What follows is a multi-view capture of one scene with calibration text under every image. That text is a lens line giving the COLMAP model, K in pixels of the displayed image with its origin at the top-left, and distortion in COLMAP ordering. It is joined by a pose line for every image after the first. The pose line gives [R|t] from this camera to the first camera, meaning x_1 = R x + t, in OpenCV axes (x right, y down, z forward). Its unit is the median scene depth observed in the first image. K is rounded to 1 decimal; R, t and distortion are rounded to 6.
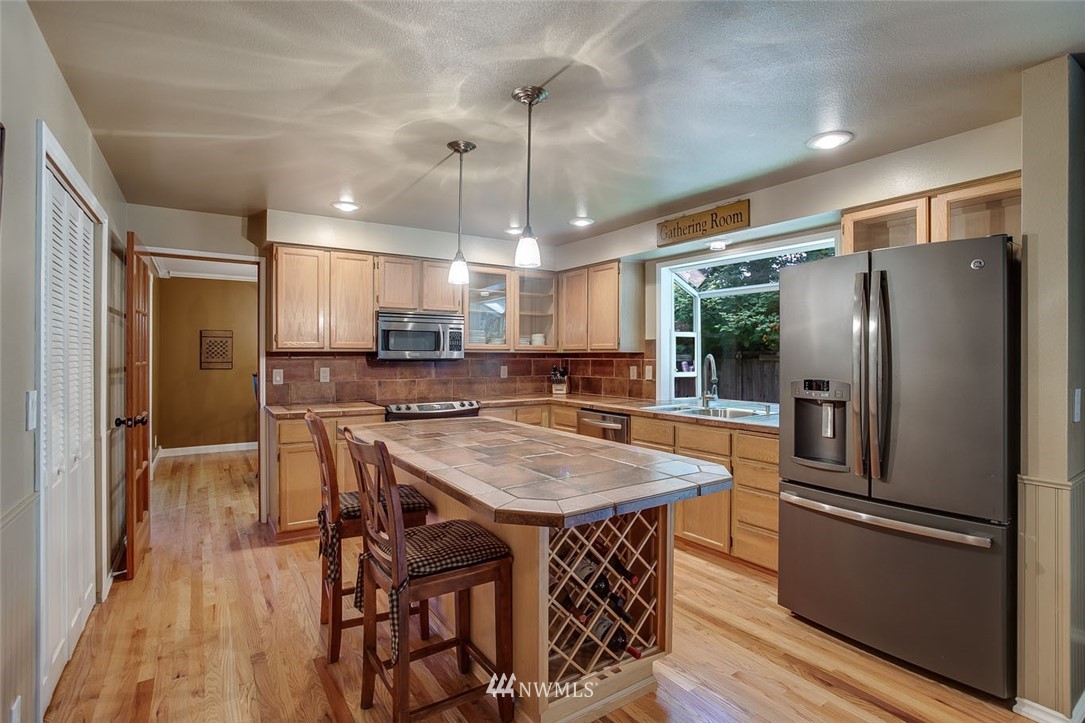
lens RADIAL K [[526.5, 0, 541.9], [0, 526.5, 362.0], [0, 0, 1]] dist [-0.030378, 0.006600]
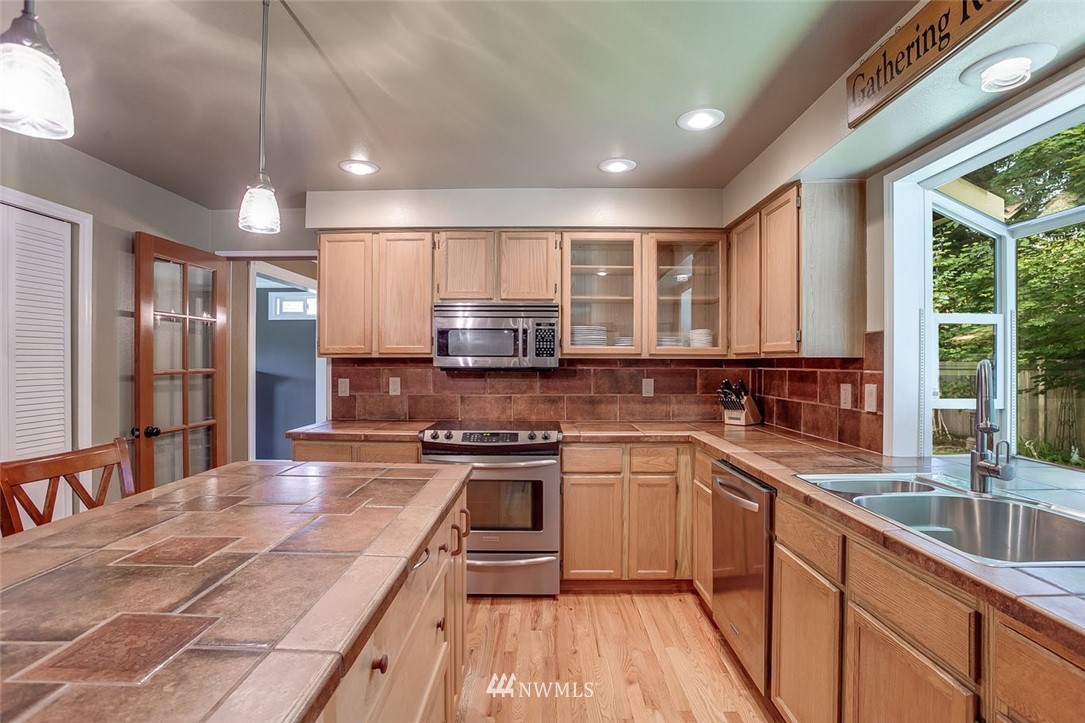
lens RADIAL K [[526.5, 0, 544.9], [0, 526.5, 362.1], [0, 0, 1]] dist [-0.030378, 0.006600]
pose [[0.832127, 0.000085, -0.554585, 0.219417], [-0.008962, 0.999871, -0.013294, -0.004287], [0.554512, 0.016033, 0.832021, 0.416067]]
